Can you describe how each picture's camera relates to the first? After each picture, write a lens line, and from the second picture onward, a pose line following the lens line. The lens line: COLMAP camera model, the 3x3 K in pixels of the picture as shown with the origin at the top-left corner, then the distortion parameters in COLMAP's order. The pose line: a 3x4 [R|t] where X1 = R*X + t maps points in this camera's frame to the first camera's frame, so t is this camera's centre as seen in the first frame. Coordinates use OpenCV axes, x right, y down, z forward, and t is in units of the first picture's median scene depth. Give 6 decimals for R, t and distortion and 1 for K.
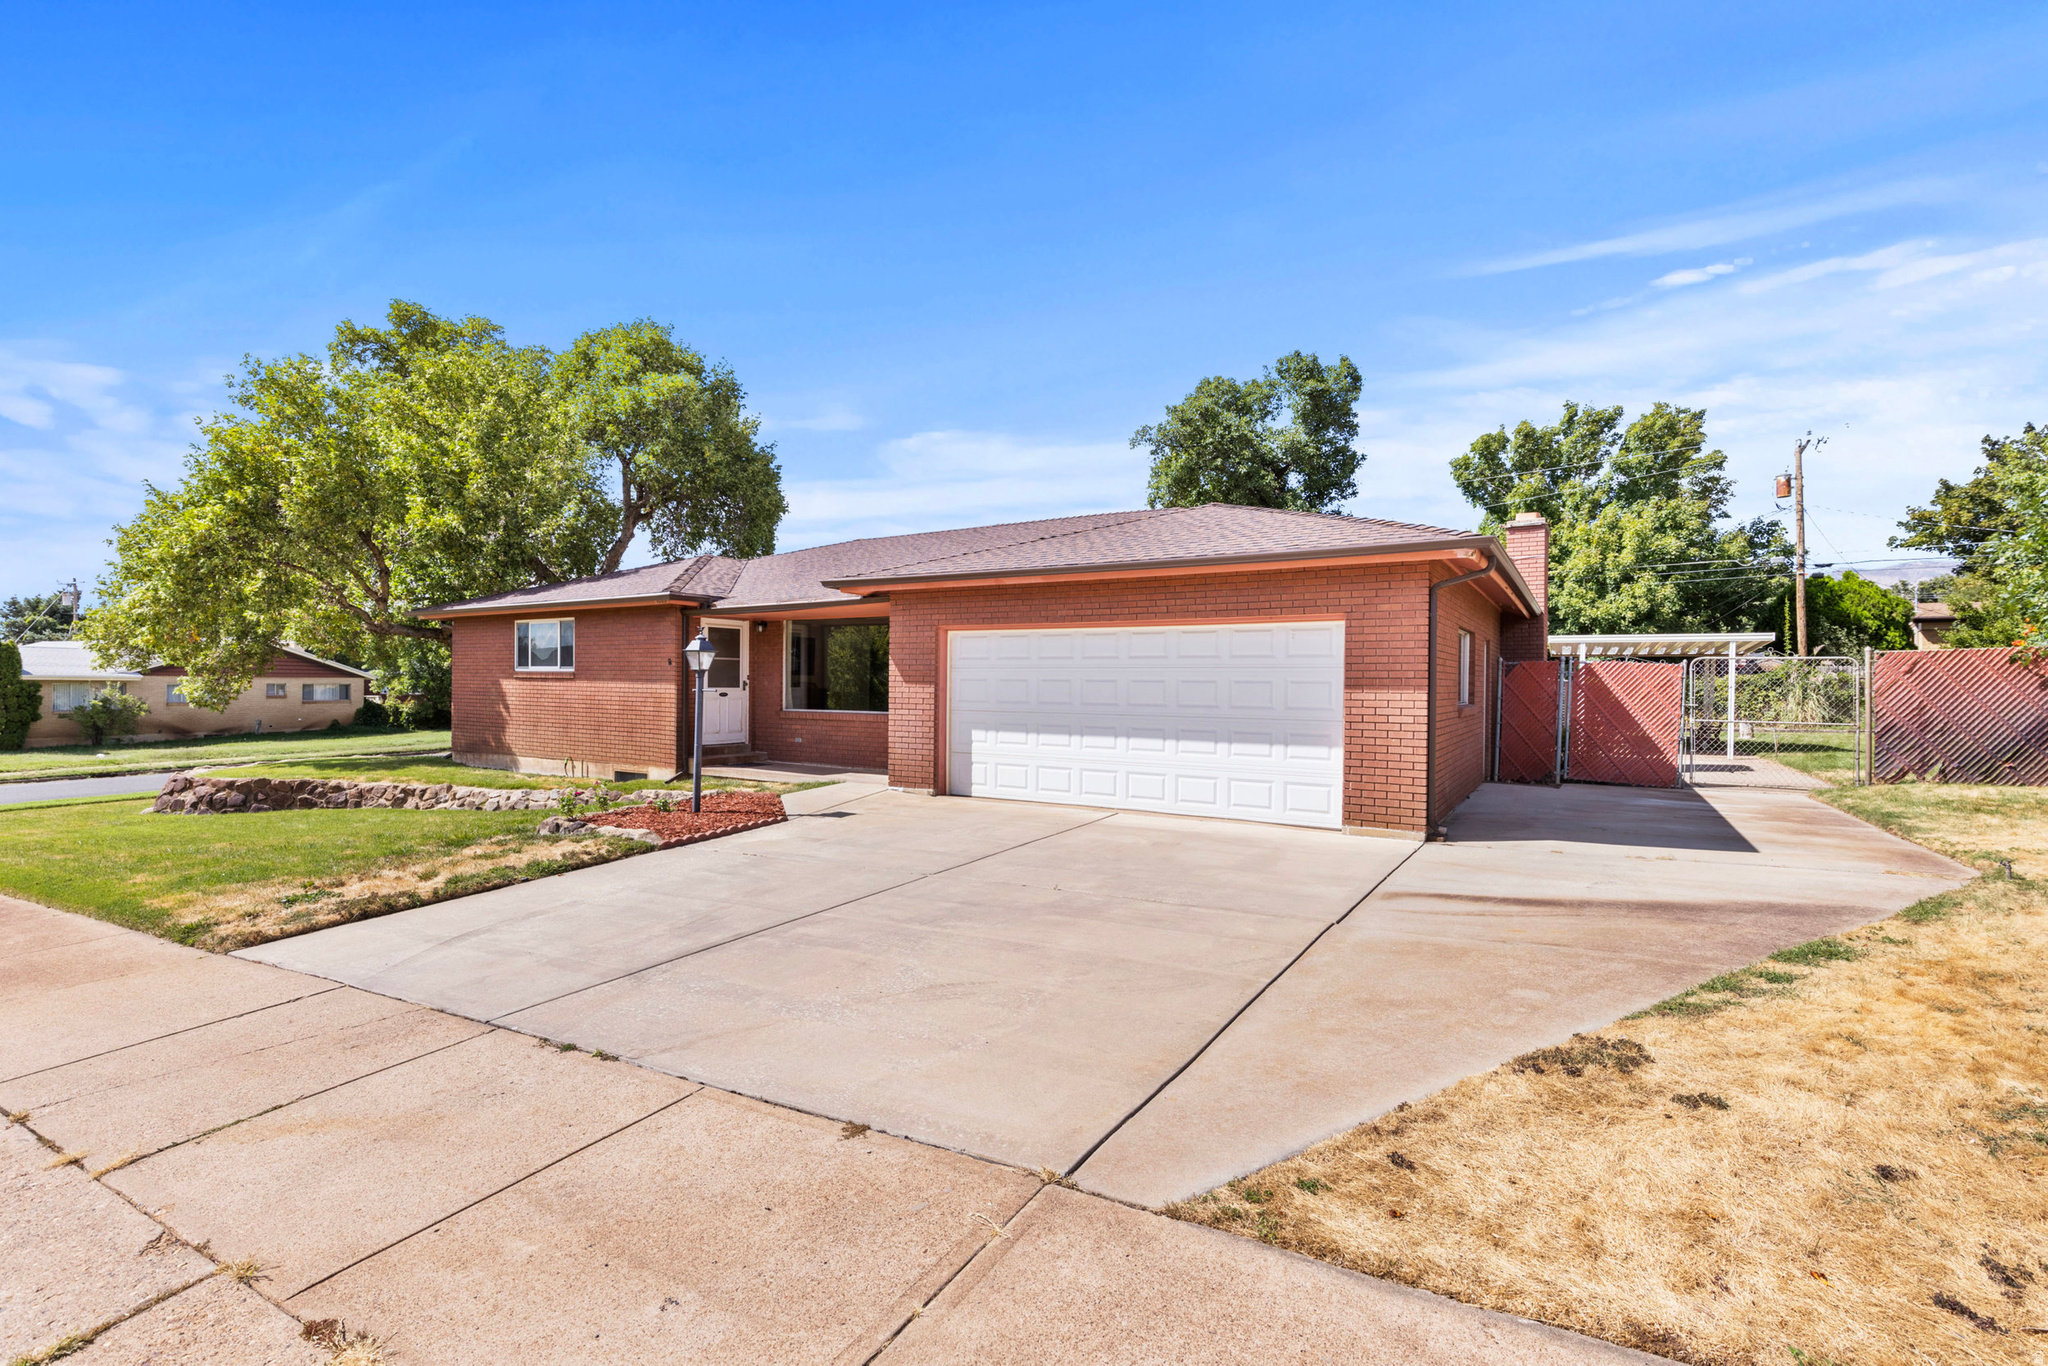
lens RADIAL K [[919.5, 0, 1024.8], [0, 919.5, 682.5], [0, 0, 1]] dist [0.005673, -0.000667]
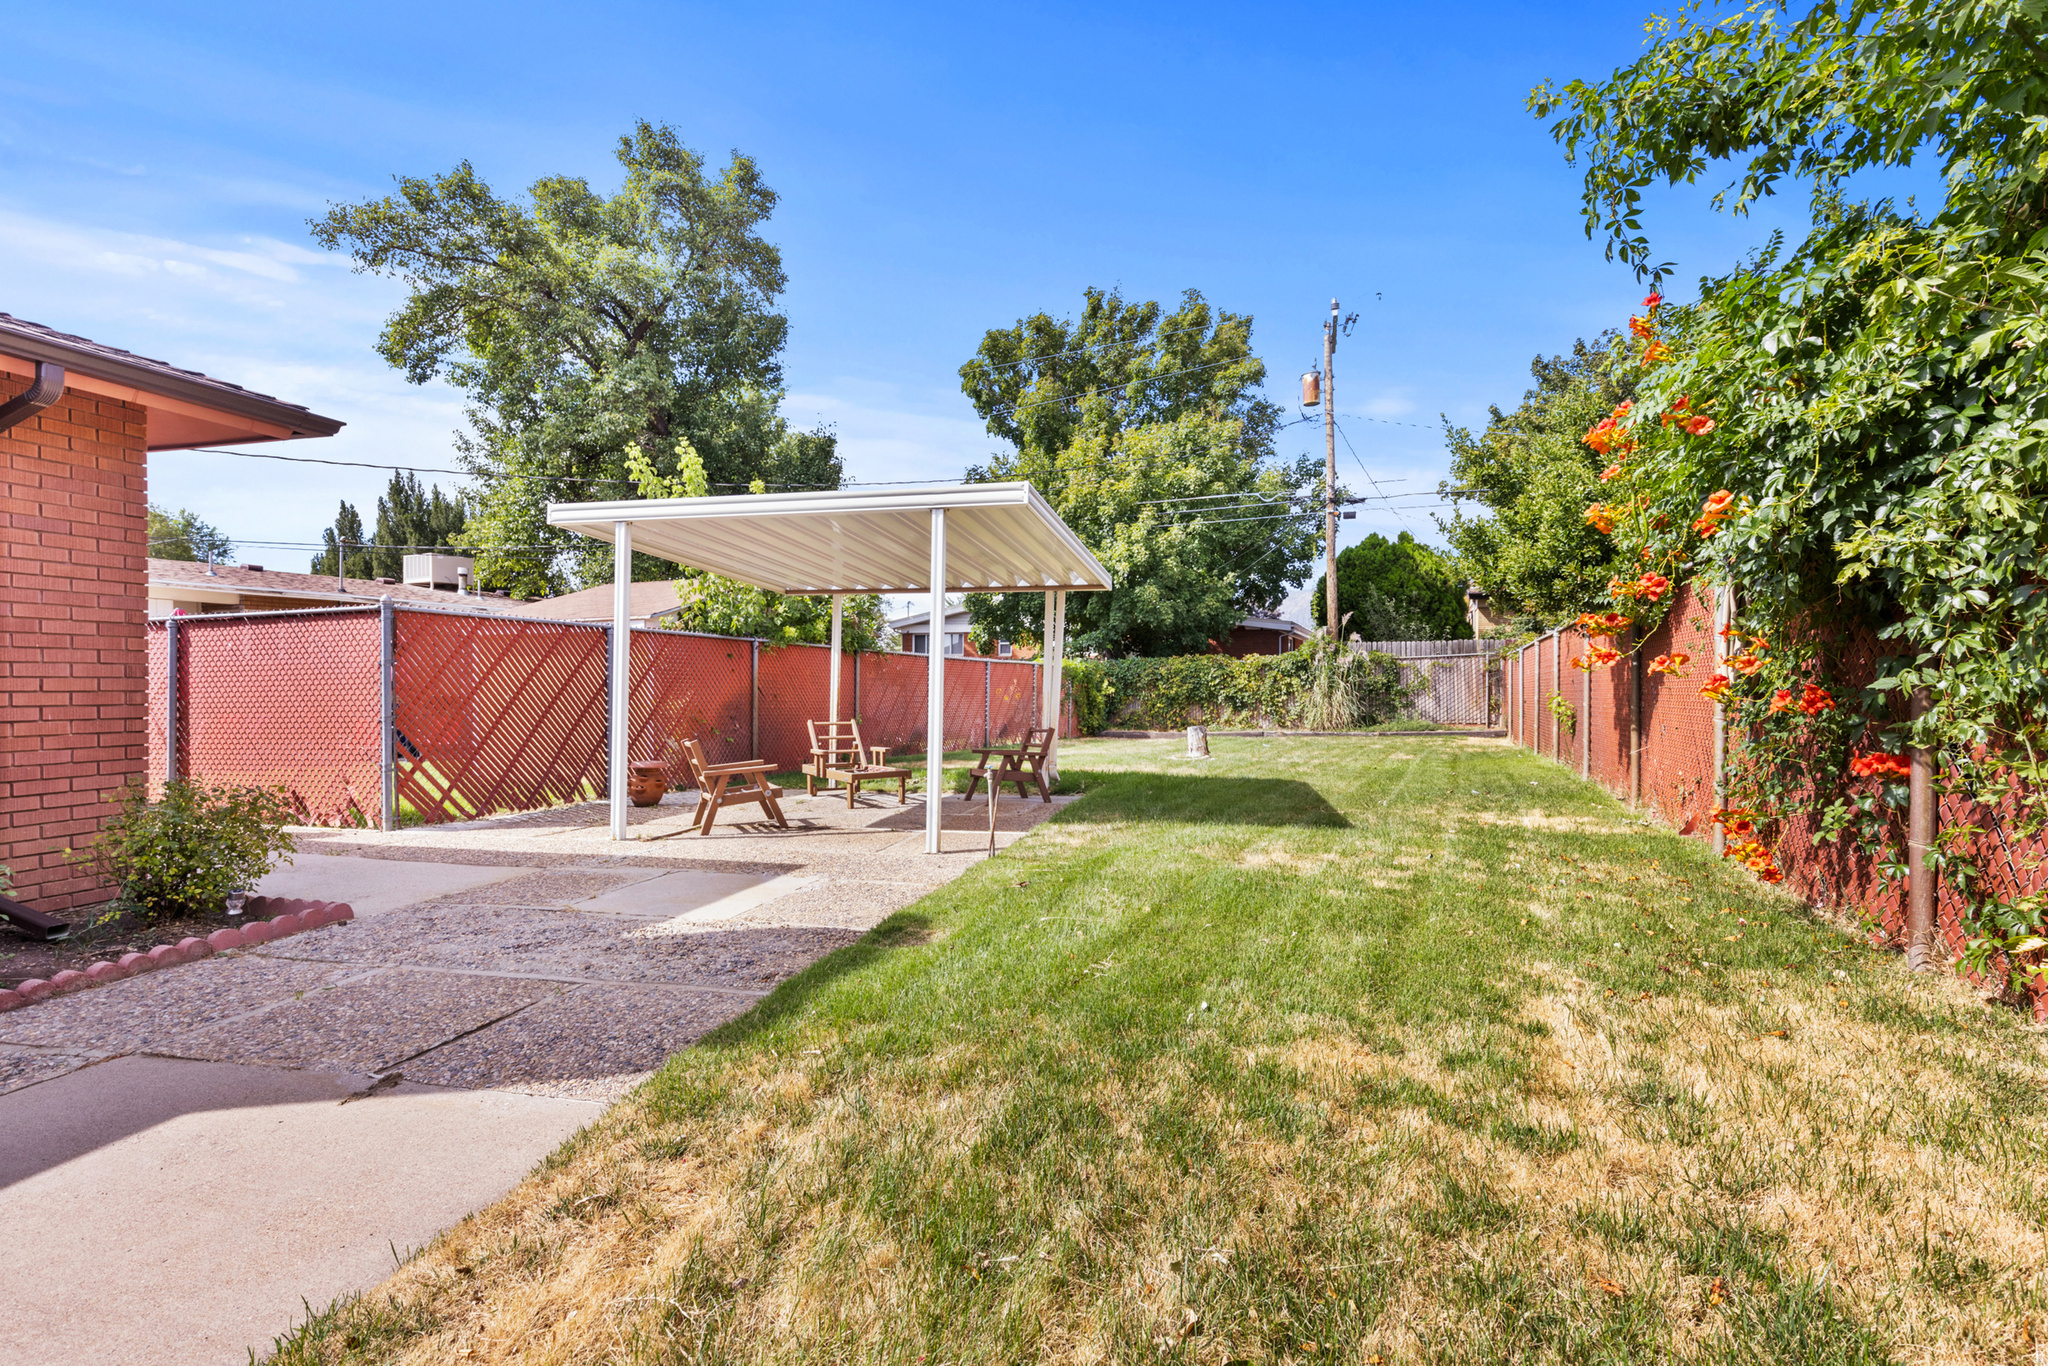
lens RADIAL K [[919.5, 0, 1024.9], [0, 919.5, 682.4], [0, 0, 1]] dist [0.005673, -0.000667]
pose [[0.955869, -0.006289, 0.293726, 0.362645], [0.003357, 0.999939, 0.010485, 0.003975], [-0.293774, -0.009036, 0.955832, 0.348448]]
